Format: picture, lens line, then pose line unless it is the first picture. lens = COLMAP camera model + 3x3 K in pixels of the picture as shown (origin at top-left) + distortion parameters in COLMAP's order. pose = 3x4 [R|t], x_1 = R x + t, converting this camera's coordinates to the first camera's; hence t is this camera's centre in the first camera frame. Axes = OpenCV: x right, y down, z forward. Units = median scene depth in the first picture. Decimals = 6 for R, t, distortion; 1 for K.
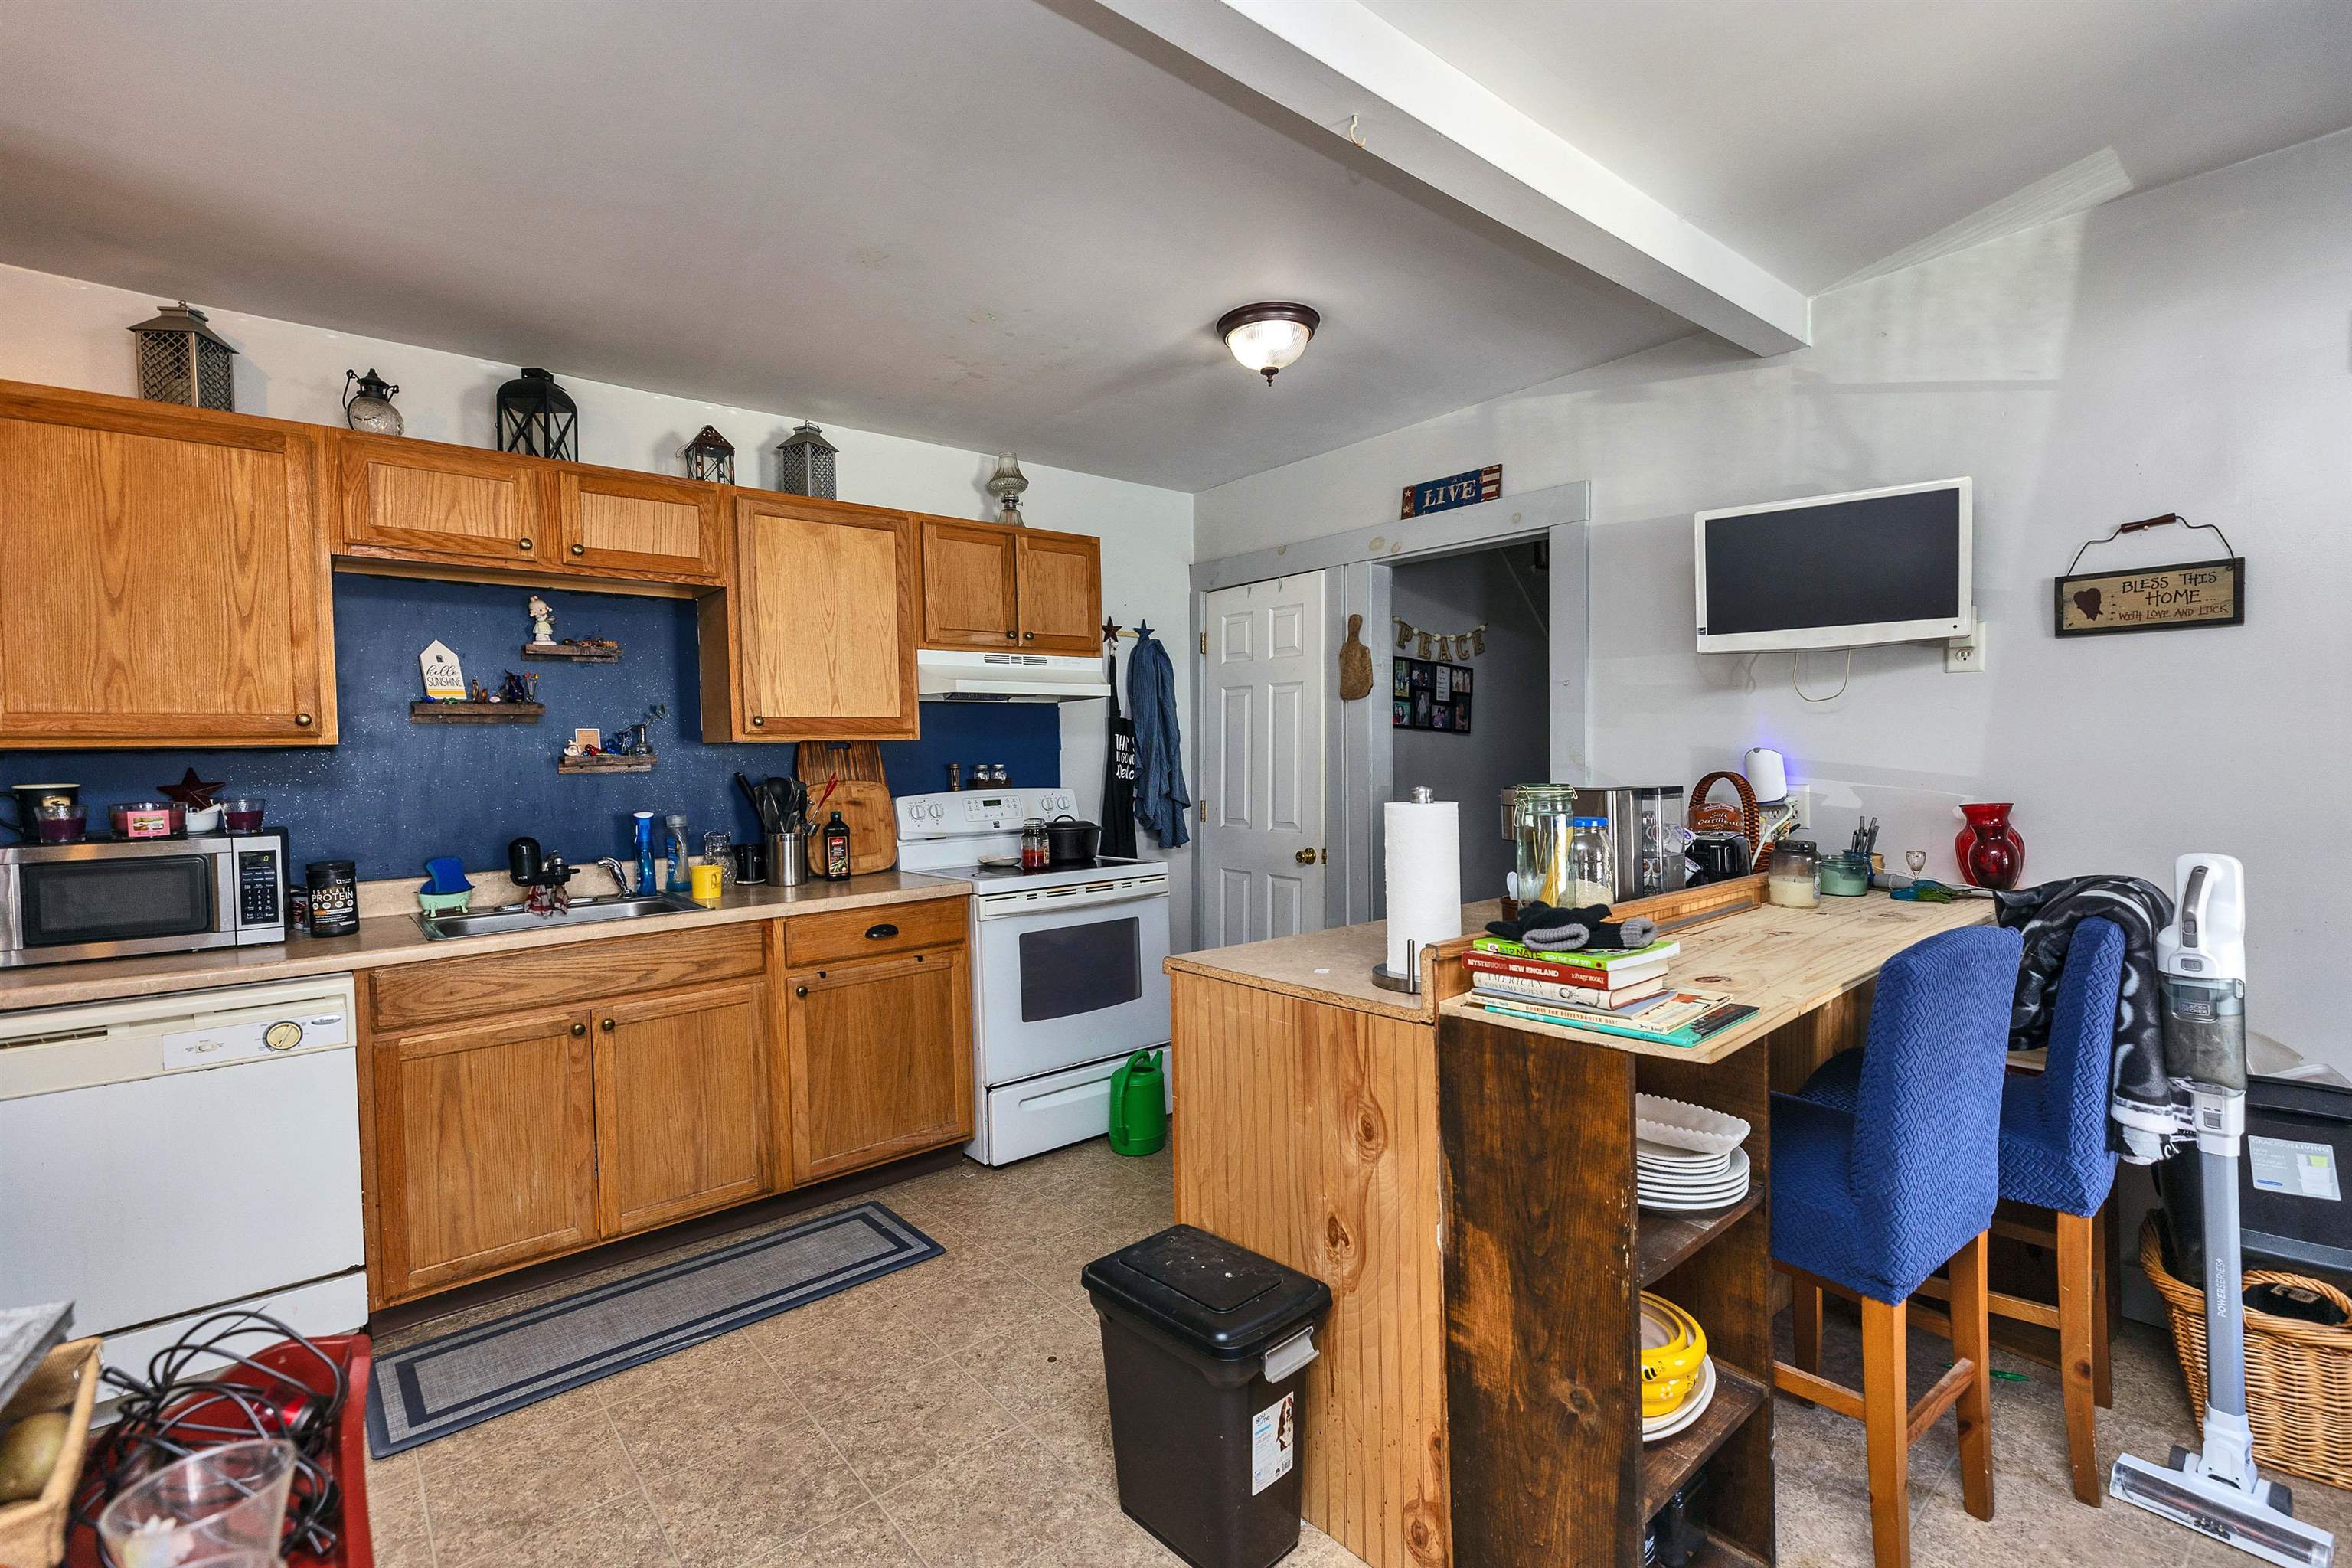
lens RADIAL K [[1063.8, 0, 1179.9], [0, 1063.8, 783.6], [0, 0, 1]] dist [0.008766, -0.000032]
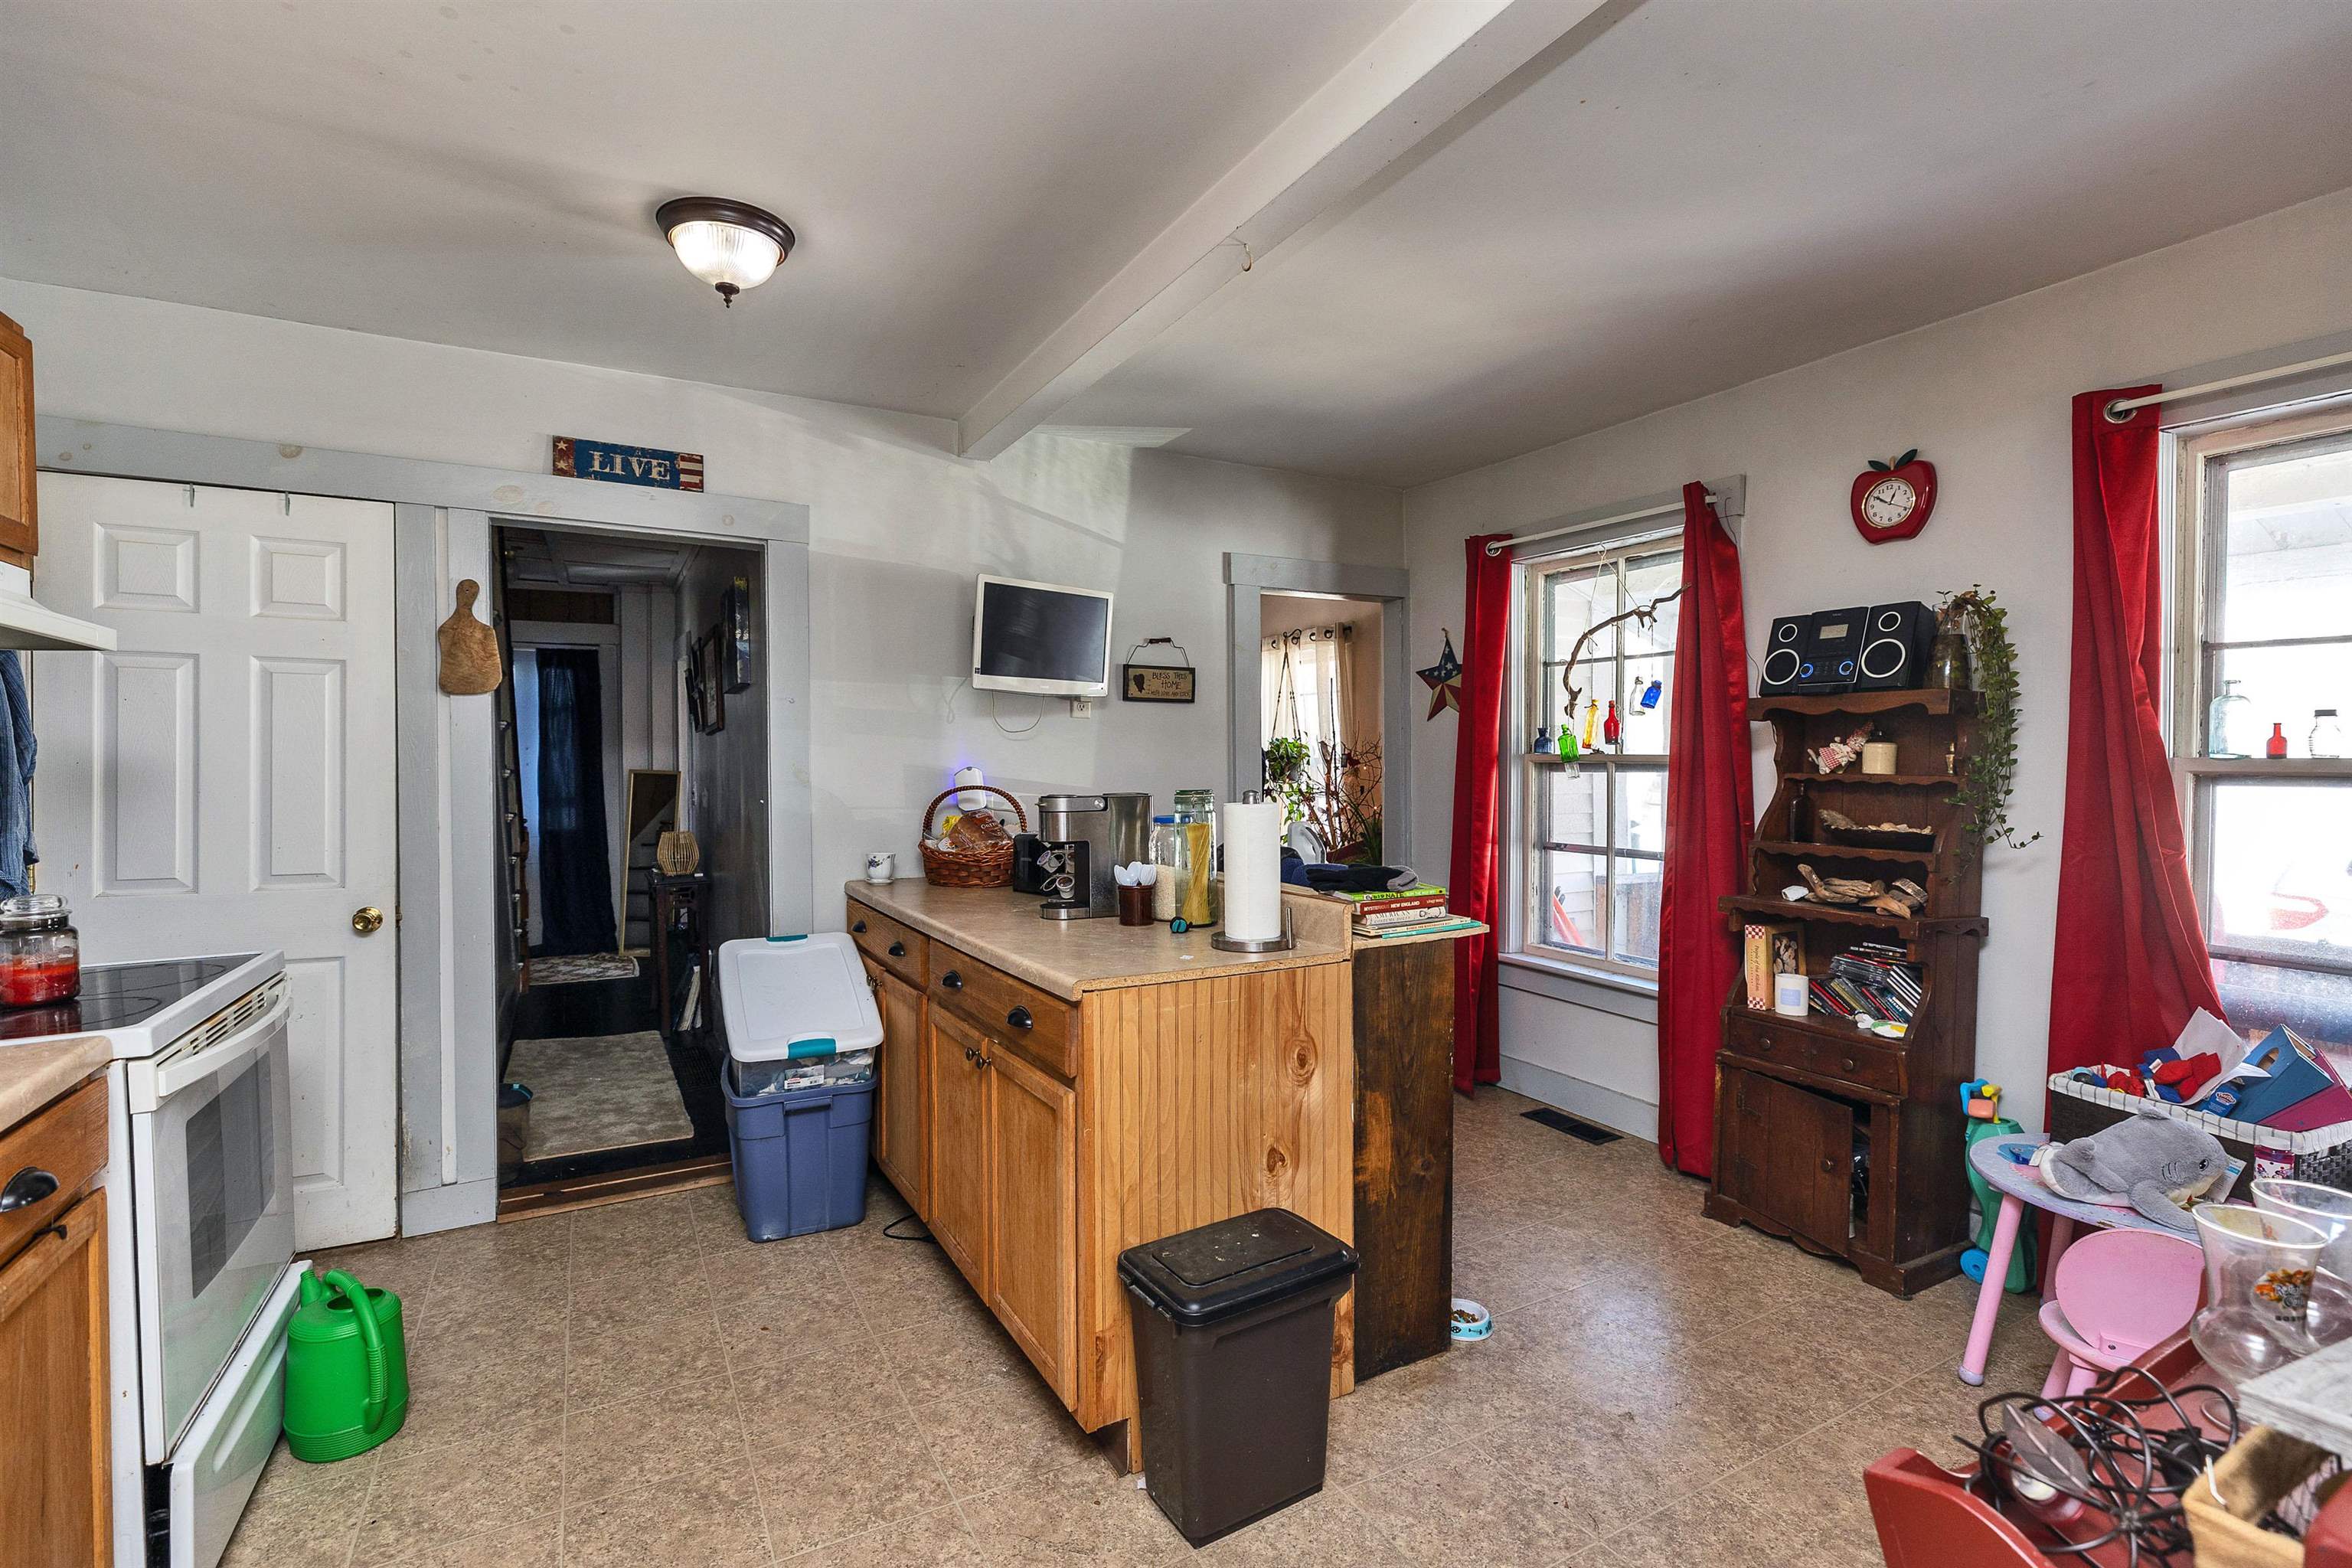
lens RADIAL K [[1063.8, 0, 1179.9], [0, 1063.8, 783.6], [0, 0, 1]] dist [0.008766, -0.000032]
pose [[0.189503, -0.001041, 0.981880, -0.821624], [0.027826, 0.999603, -0.004311, -0.001774], [-0.981486, 0.028139, 0.189457, 0.669894]]
